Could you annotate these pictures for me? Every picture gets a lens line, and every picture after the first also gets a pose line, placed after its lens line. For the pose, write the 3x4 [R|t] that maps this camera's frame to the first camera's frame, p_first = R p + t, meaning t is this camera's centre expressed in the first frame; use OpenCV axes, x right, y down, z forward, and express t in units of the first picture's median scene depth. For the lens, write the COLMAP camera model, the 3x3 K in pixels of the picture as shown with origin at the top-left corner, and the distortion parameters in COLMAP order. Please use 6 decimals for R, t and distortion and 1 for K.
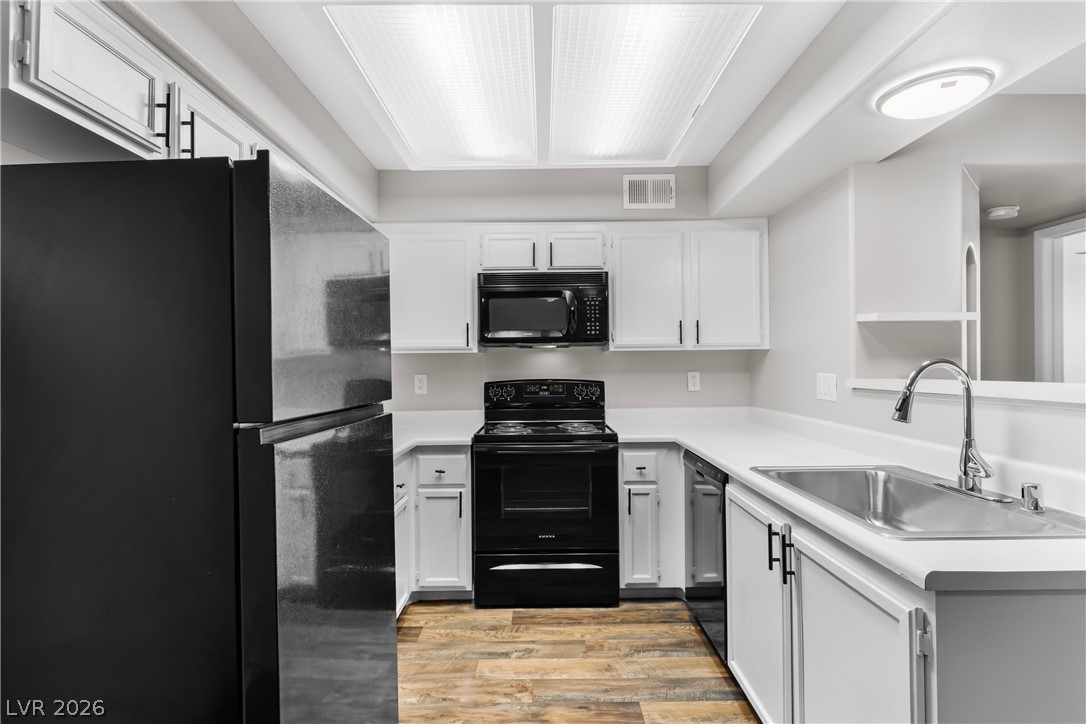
lens RADIAL K [[557.2, 0, 543.5], [0, 557.2, 363.3], [0, 0, 1]] dist [-0.002331, 0.001634]
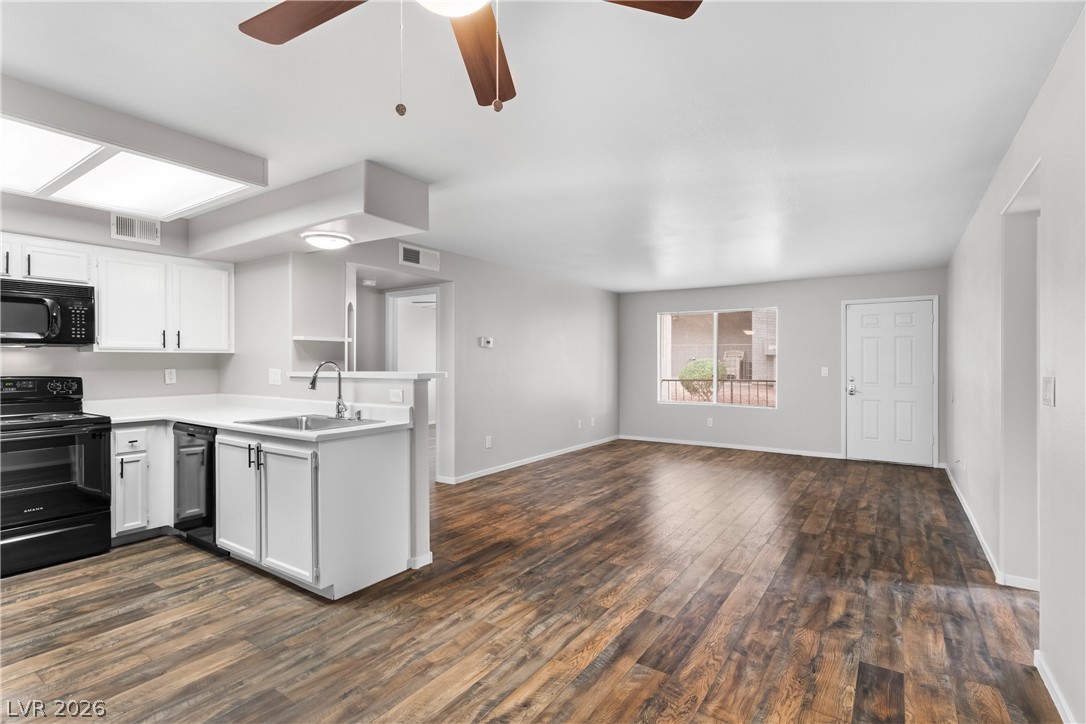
lens RADIAL K [[516.7, 0, 547.7], [0, 516.7, 361.7], [0, 0, 1]] dist [0.003718, -0.000831]
pose [[0.562812, 0.006500, 0.826559, -0.288449], [-0.004865, 0.999978, -0.004550, -0.000585], [-0.826570, -0.001460, 0.562831, -0.505746]]
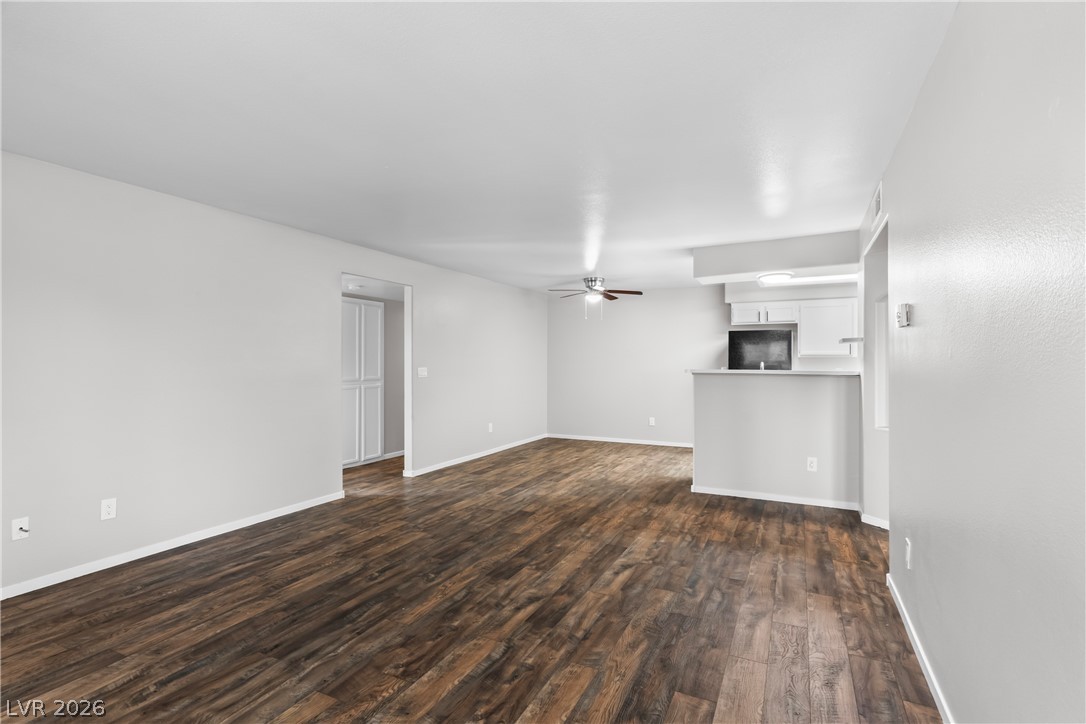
lens RADIAL K [[516.7, 0, 544.0], [0, 516.7, 366.6], [0, 0, 1]] dist [0.003718, -0.000831]
pose [[-0.447979, 0.011216, -0.893974, 1.820309], [0.005535, 0.999937, 0.009772, -0.007965], [0.894027, -0.000571, -0.448012, 0.460530]]
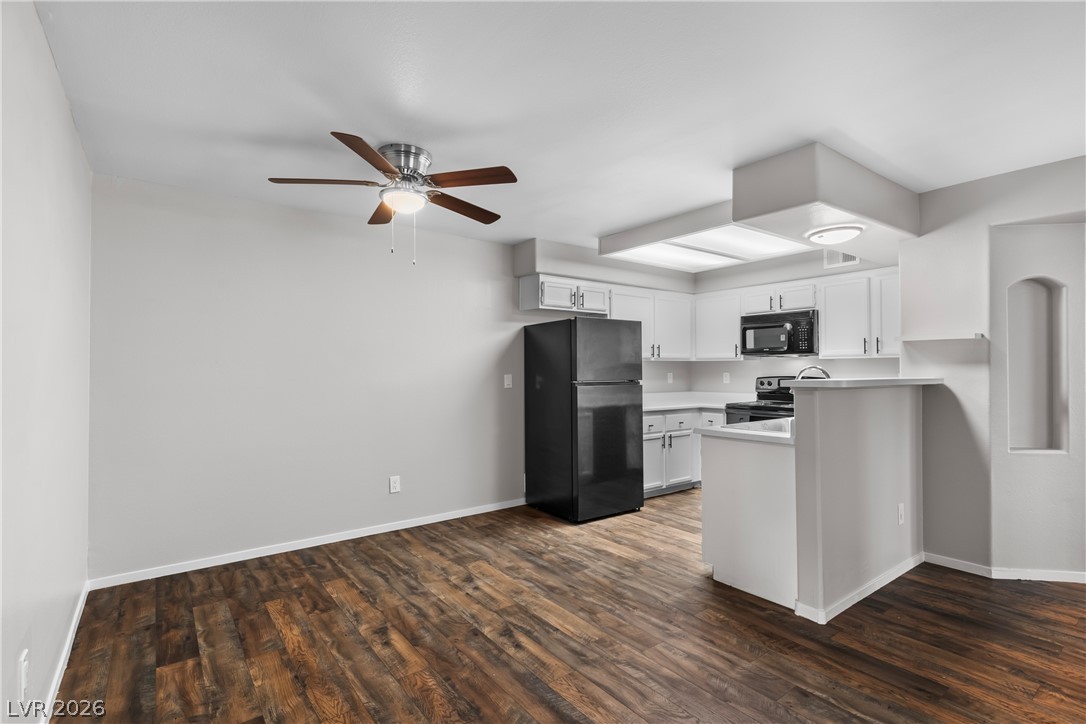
lens RADIAL K [[516.7, 0, 544.4], [0, 516.7, 390.1], [0, 0, 1]] dist [0.003718, -0.000831]
pose [[0.598616, 0.039539, -0.800060, 0.896998], [0.000493, 0.998763, 0.049728, -0.007300], [0.801036, -0.030162, 0.597856, -0.551687]]
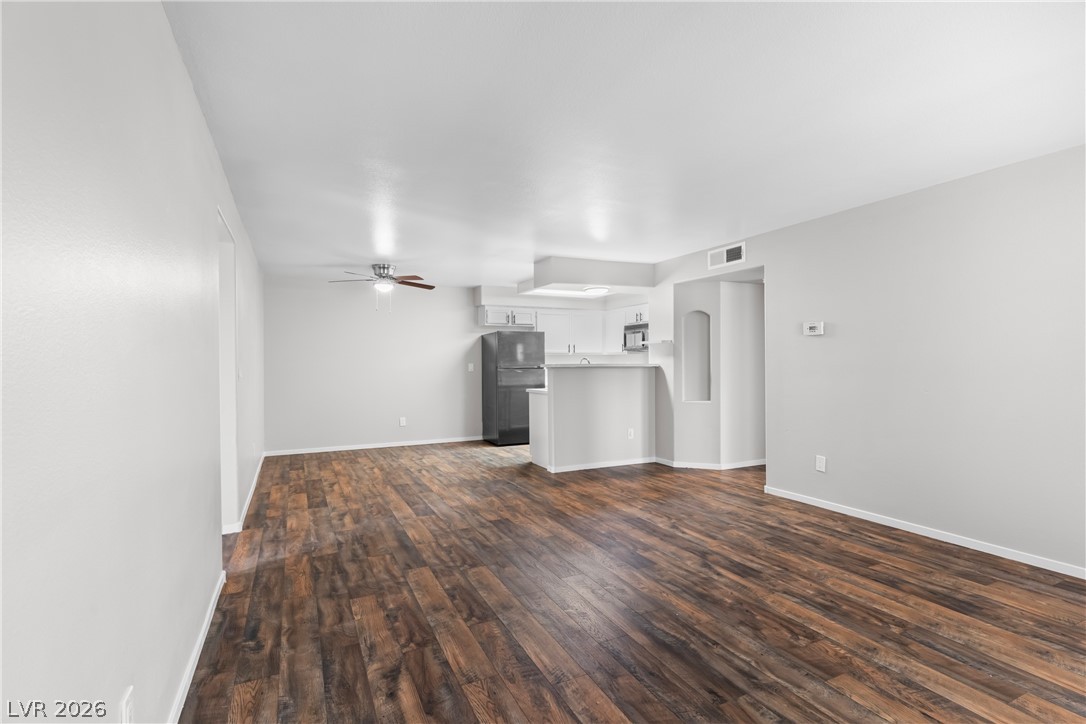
lens RADIAL K [[516.7, 0, 546.2], [0, 516.7, 370.2], [0, 0, 1]] dist [0.003718, -0.000831]
pose [[0.433241, 0.017664, -0.901105, 1.800100], [0.007748, 0.999698, 0.023321, -0.003226], [0.901245, -0.017086, 0.432973, -0.526167]]
